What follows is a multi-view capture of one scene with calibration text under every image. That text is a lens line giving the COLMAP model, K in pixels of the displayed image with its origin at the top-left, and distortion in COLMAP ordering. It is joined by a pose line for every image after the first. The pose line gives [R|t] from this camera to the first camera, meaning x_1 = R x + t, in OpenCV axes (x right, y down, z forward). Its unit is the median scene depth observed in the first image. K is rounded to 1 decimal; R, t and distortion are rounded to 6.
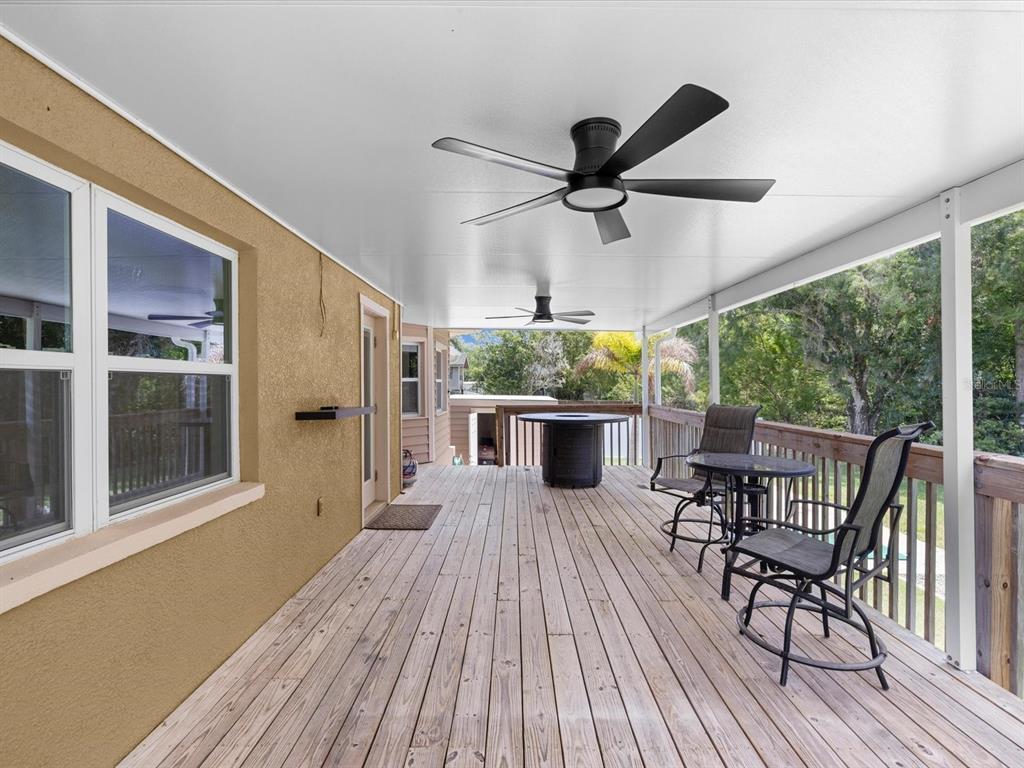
lens RADIAL K [[486.3, 0, 511.4], [0, 486.3, 388.6], [0, 0, 1]] dist [0.002995, 0.000512]
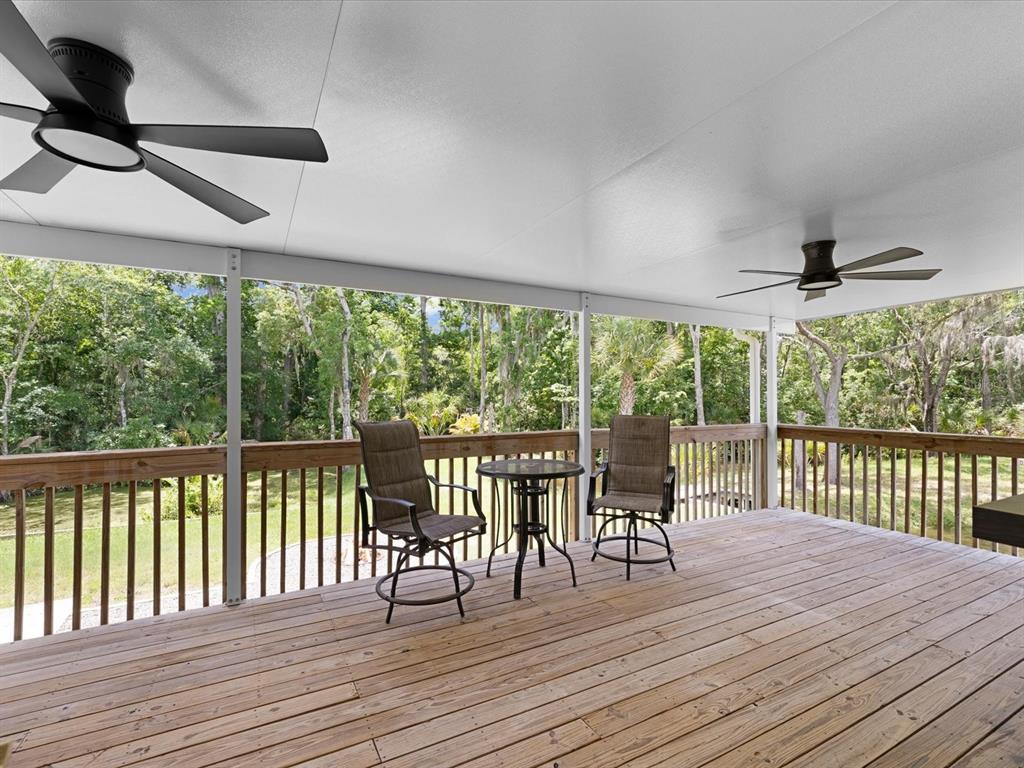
lens RADIAL K [[486.3, 0, 511.4], [0, 486.3, 388.6], [0, 0, 1]] dist [0.002995, 0.000512]
pose [[-0.481744, 0.009263, 0.876263, -0.428687], [0.005965, 0.999956, -0.007291, -0.014881], [-0.876292, 0.001715, -0.481778, 1.485032]]
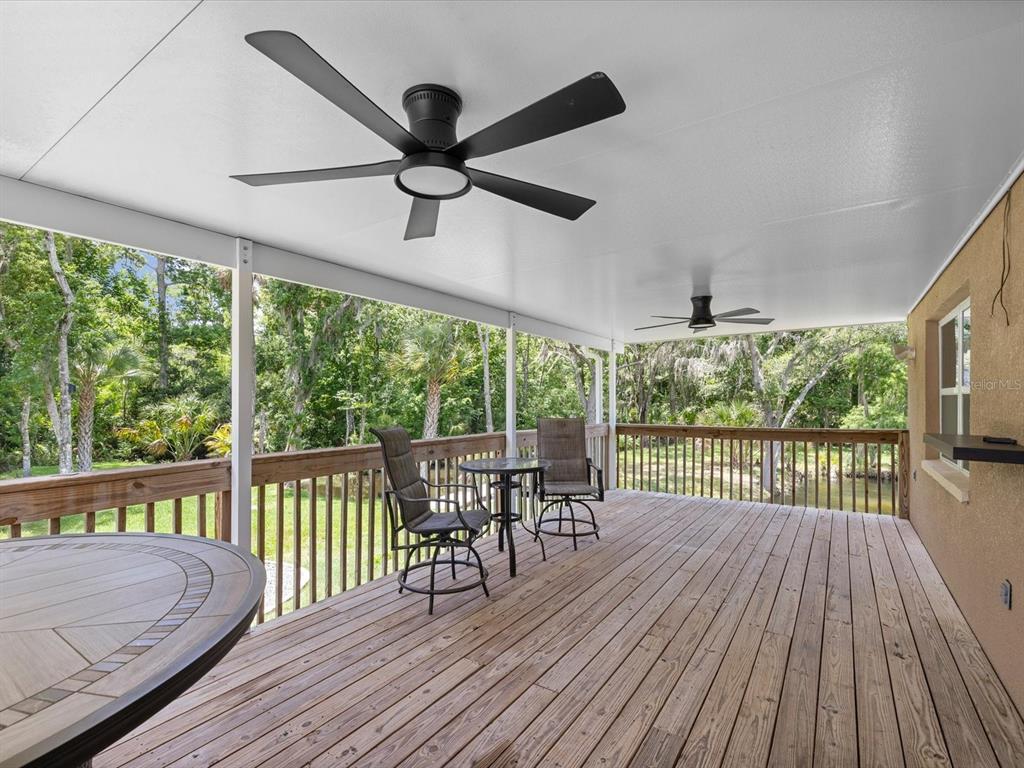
lens RADIAL K [[490.7, 0, 512.1], [0, 490.7, 398.1], [0, 0, 1]] dist [0.002268, 0.000227]
pose [[-0.834568, 0.003529, 0.550894, -0.213324], [0.005281, 0.999985, 0.001595, -0.018558], [-0.550880, 0.004241, -0.834574, 1.943730]]
